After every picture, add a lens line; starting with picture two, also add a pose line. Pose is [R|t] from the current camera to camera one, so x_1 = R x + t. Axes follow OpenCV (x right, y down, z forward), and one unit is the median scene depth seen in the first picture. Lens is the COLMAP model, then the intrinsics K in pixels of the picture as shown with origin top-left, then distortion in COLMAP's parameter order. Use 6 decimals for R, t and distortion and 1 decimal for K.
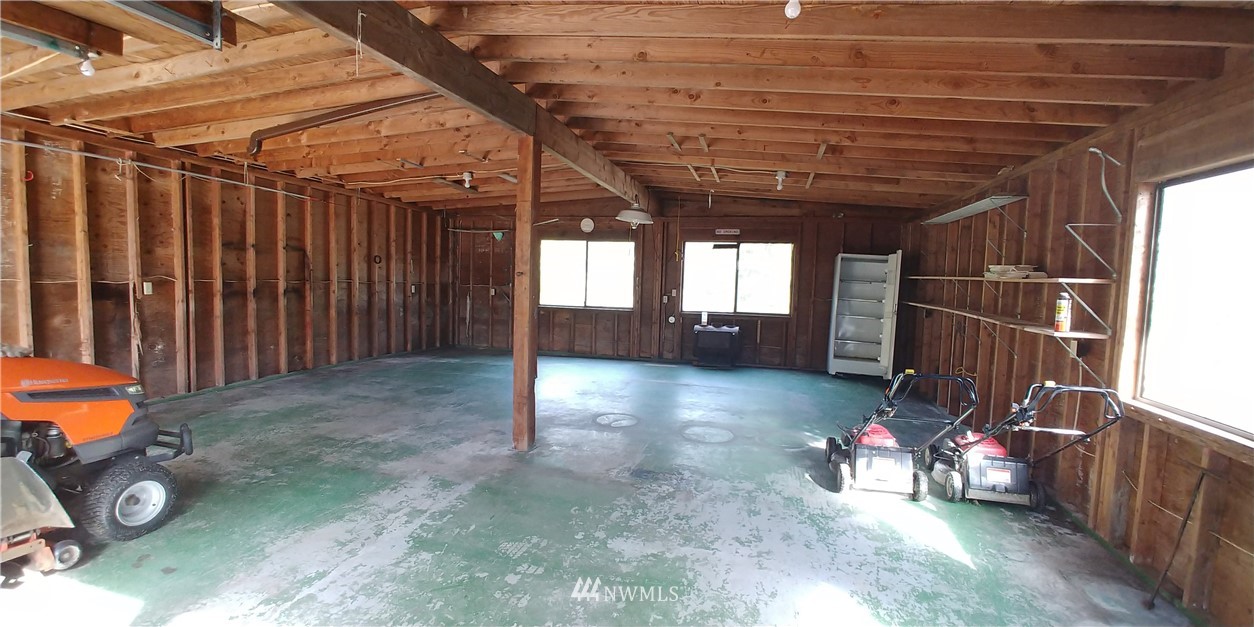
lens RADIAL K [[549.2, 0, 635.3], [0, 549.2, 314.9], [0, 0, 1]] dist [-0.034703, 0.010649]
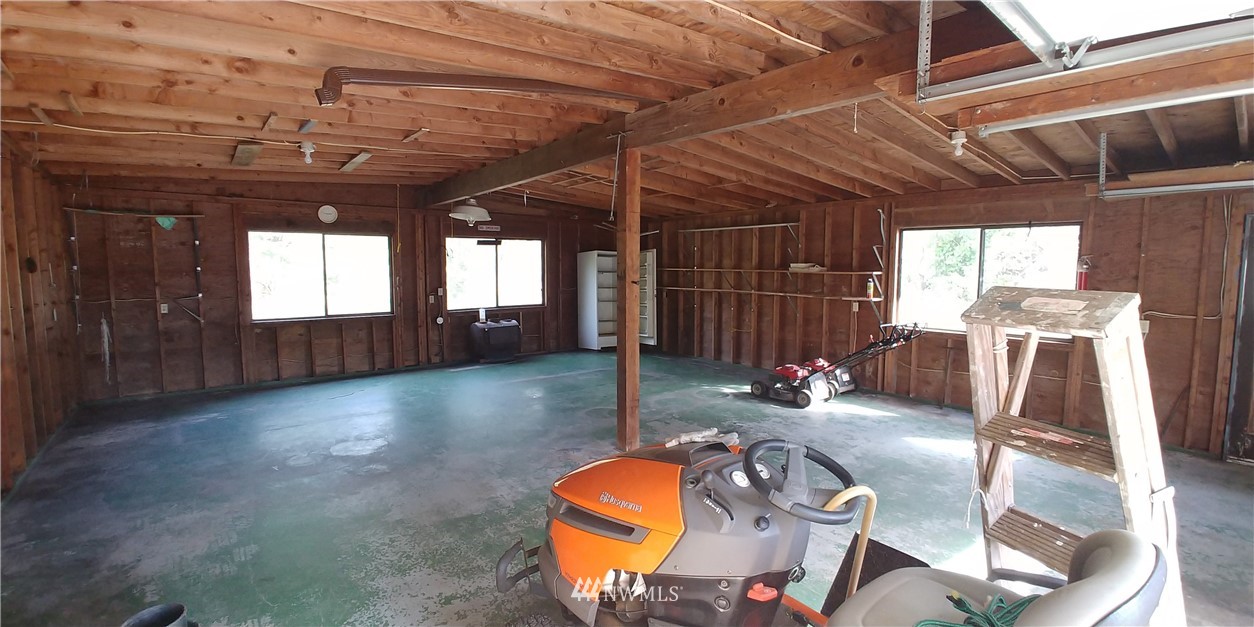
lens RADIAL K [[549.2, 0, 635.3], [0, 549.2, 314.9], [0, 0, 1]] dist [-0.034703, 0.010649]
pose [[0.581309, -0.098454, 0.807705, -0.508210], [0.074128, 0.994933, 0.067925, -0.040728], [-0.810299, 0.020388, 0.585662, 0.190045]]
